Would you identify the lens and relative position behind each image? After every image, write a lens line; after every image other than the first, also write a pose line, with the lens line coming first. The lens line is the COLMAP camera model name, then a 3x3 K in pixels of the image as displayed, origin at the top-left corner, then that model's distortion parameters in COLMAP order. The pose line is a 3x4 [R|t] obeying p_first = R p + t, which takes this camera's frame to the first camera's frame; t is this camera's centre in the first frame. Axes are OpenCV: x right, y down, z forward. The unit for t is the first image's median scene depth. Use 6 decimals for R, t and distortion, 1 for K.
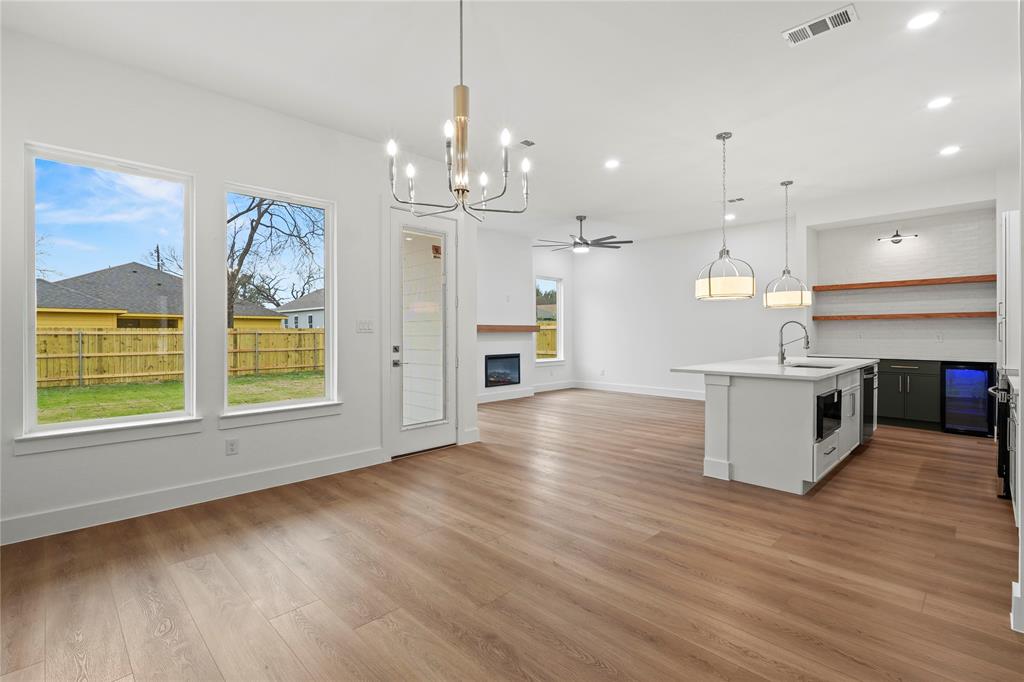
lens RADIAL K [[469.9, 0, 507.6], [0, 469.9, 333.3], [0, 0, 1]] dist [-0.001156, 0.000689]
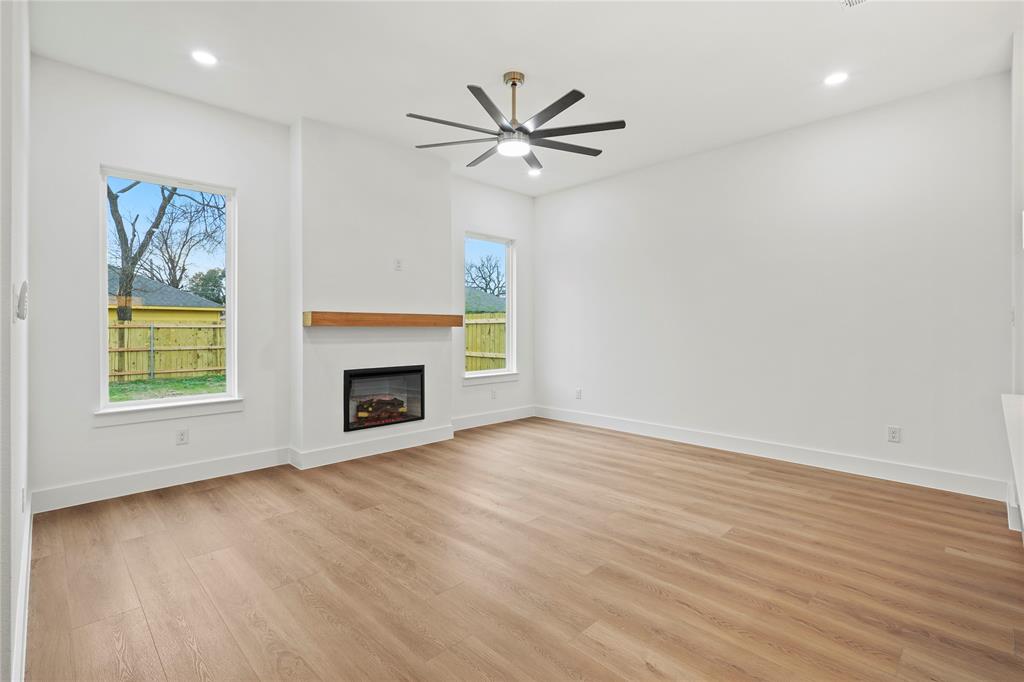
lens RADIAL K [[474.4, 0, 506.8], [0, 474.4, 325.3], [0, 0, 1]] dist [-0.000167, -0.000131]
pose [[0.999990, 0.004042, -0.001719, 0.175131], [-0.004055, 0.999964, -0.007459, 0.000040], [0.001689, 0.007466, 0.999971, 0.618190]]
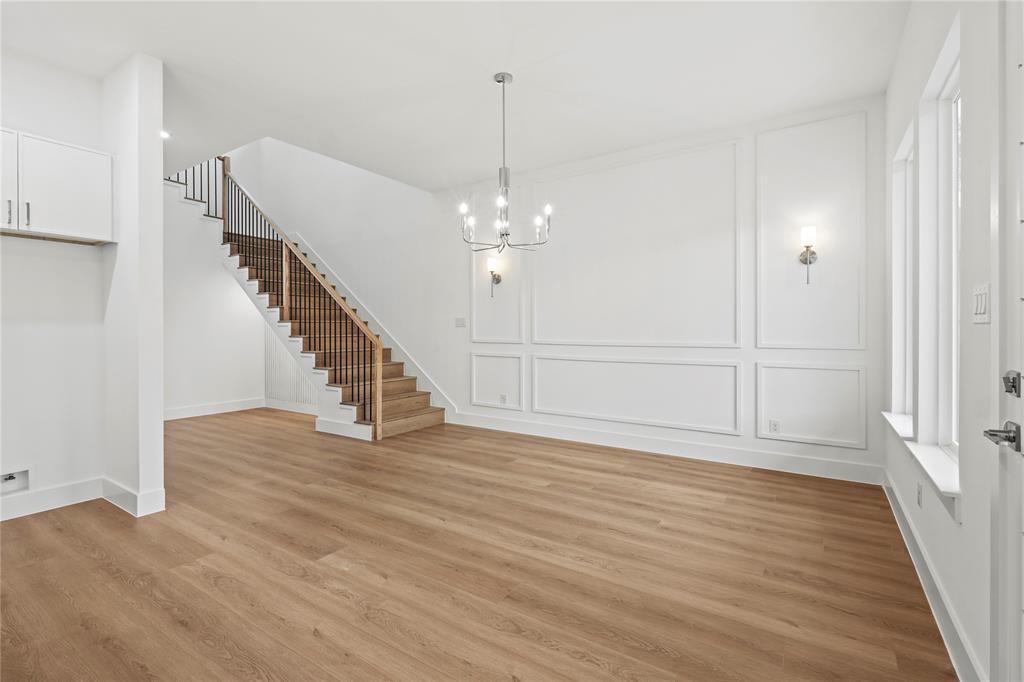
lens RADIAL K [[469.9, 0, 507.6], [0, 469.9, 333.3], [0, 0, 1]] dist [-0.001156, 0.000689]
pose [[-0.978504, 0.006437, -0.206128, 0.072931], [0.004613, 0.999946, 0.009326, 0.000821], [0.206177, 0.008175, -0.978481, 0.868959]]
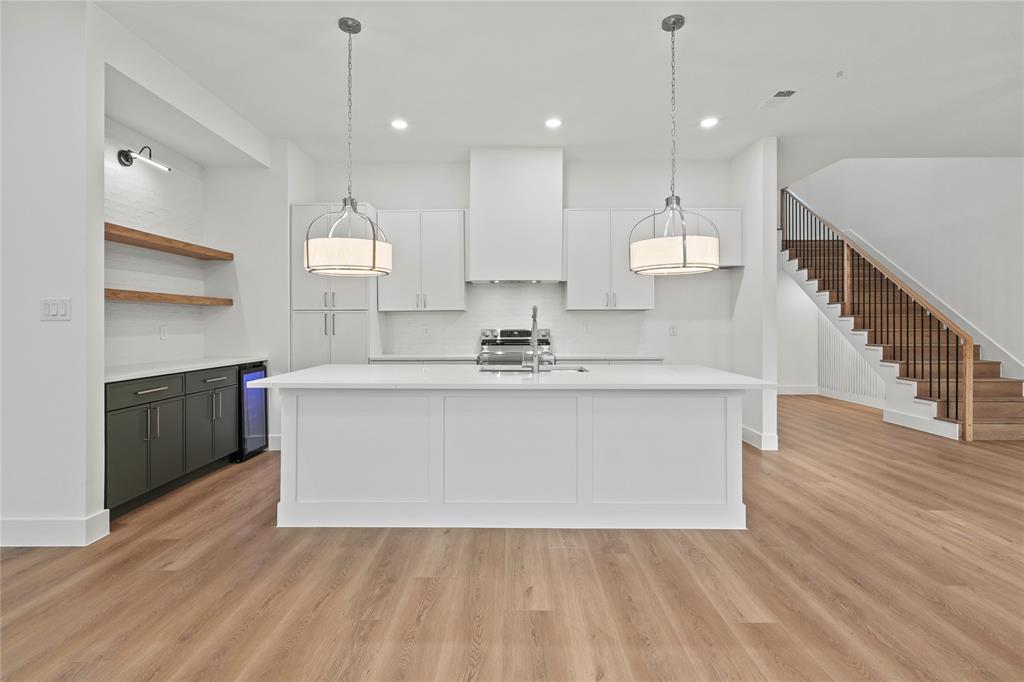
lens RADIAL K [[474.4, 0, 506.8], [0, 474.4, 325.3], [0, 0, 1]] dist [-0.000167, -0.000131]
pose [[-0.707023, 0.000786, 0.707190, 0.109445], [0.003135, 0.999993, 0.002023, -0.000825], [-0.707184, 0.003648, -0.707020, 1.106533]]
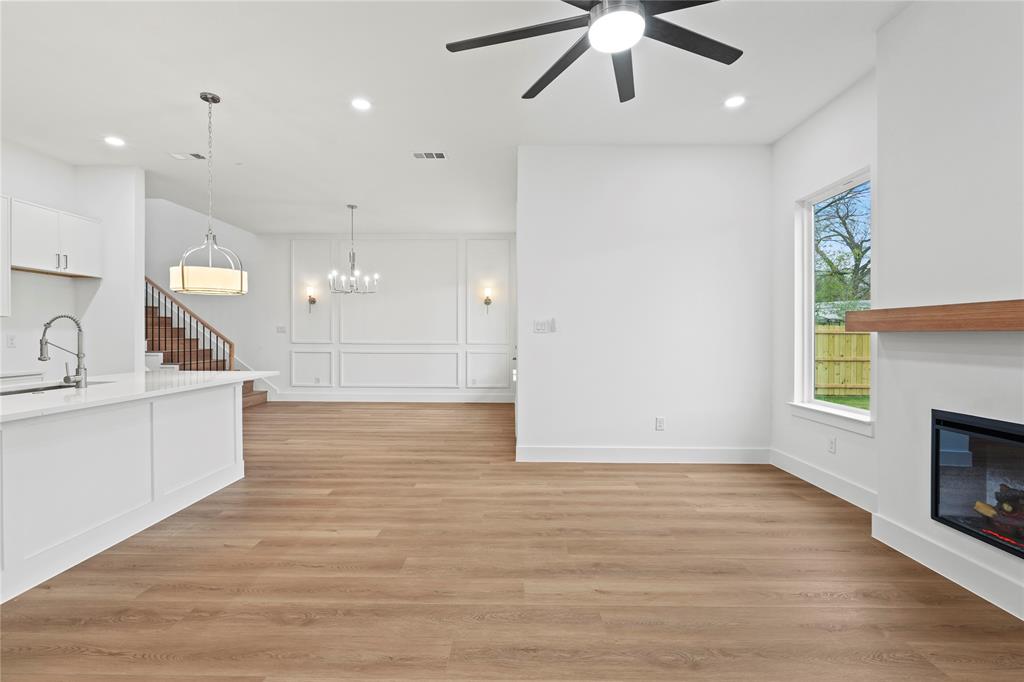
lens RADIAL K [[469.7, 0, 507.9], [0, 469.7, 337.5], [0, 0, 1]] dist [-0.000223, 0.000418]
pose [[-0.709453, 0.006467, -0.704723, 0.458599], [-0.000074, 0.999957, 0.009250, -0.001830], [0.704753, 0.006615, -0.709422, 1.333472]]
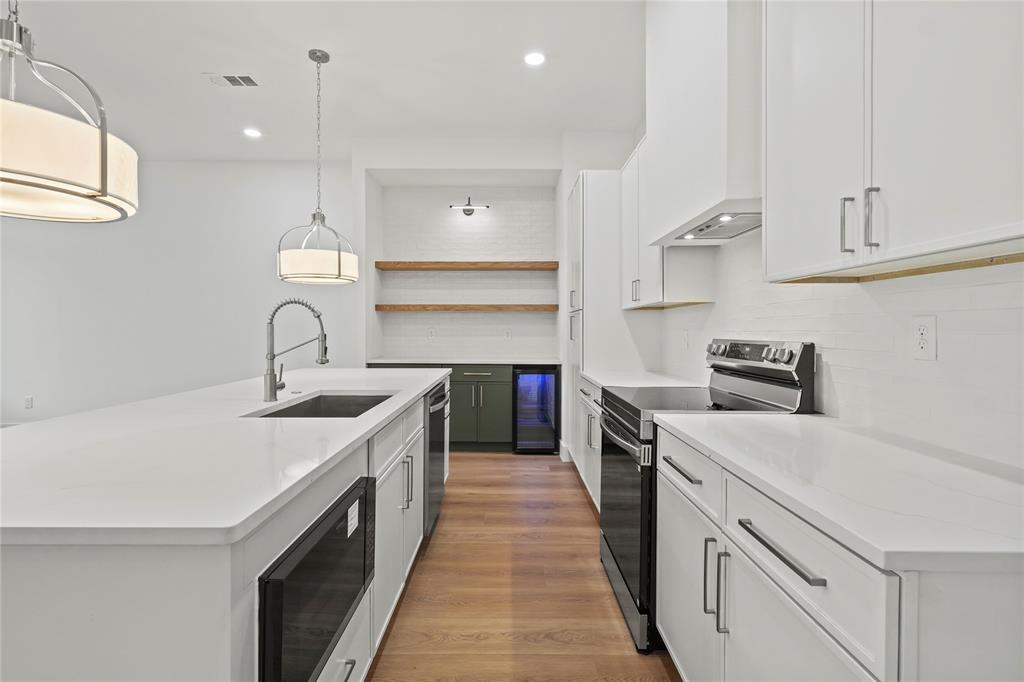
lens RADIAL K [[469.9, 0, 507.6], [0, 469.9, 333.3], [0, 0, 1]] dist [-0.001156, 0.000689]
pose [[0.702478, -0.005151, 0.711687, 0.318792], [-0.001469, 0.999961, 0.008687, -0.000036], [-0.711704, -0.007147, 0.702443, 0.406334]]
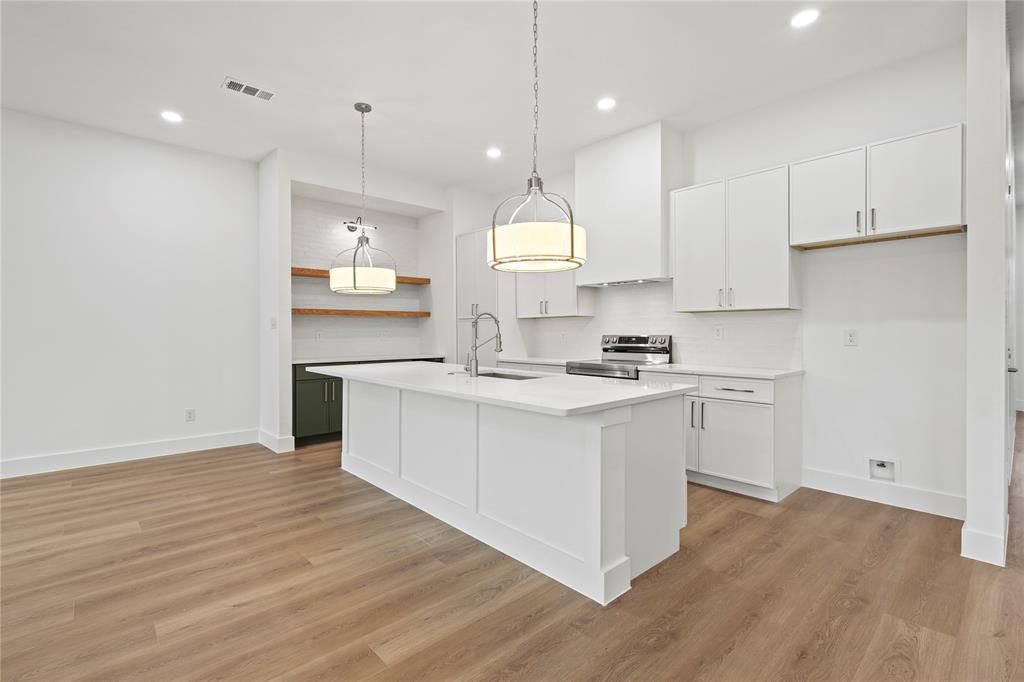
lens RADIAL K [[469.9, 0, 507.6], [0, 469.9, 333.3], [0, 0, 1]] dist [-0.001156, 0.000689]
pose [[0.036116, -0.003051, 0.999343, -0.062507], [0.003858, 0.999988, 0.002914, 0.001830], [-0.999340, 0.003751, 0.036127, 0.689000]]
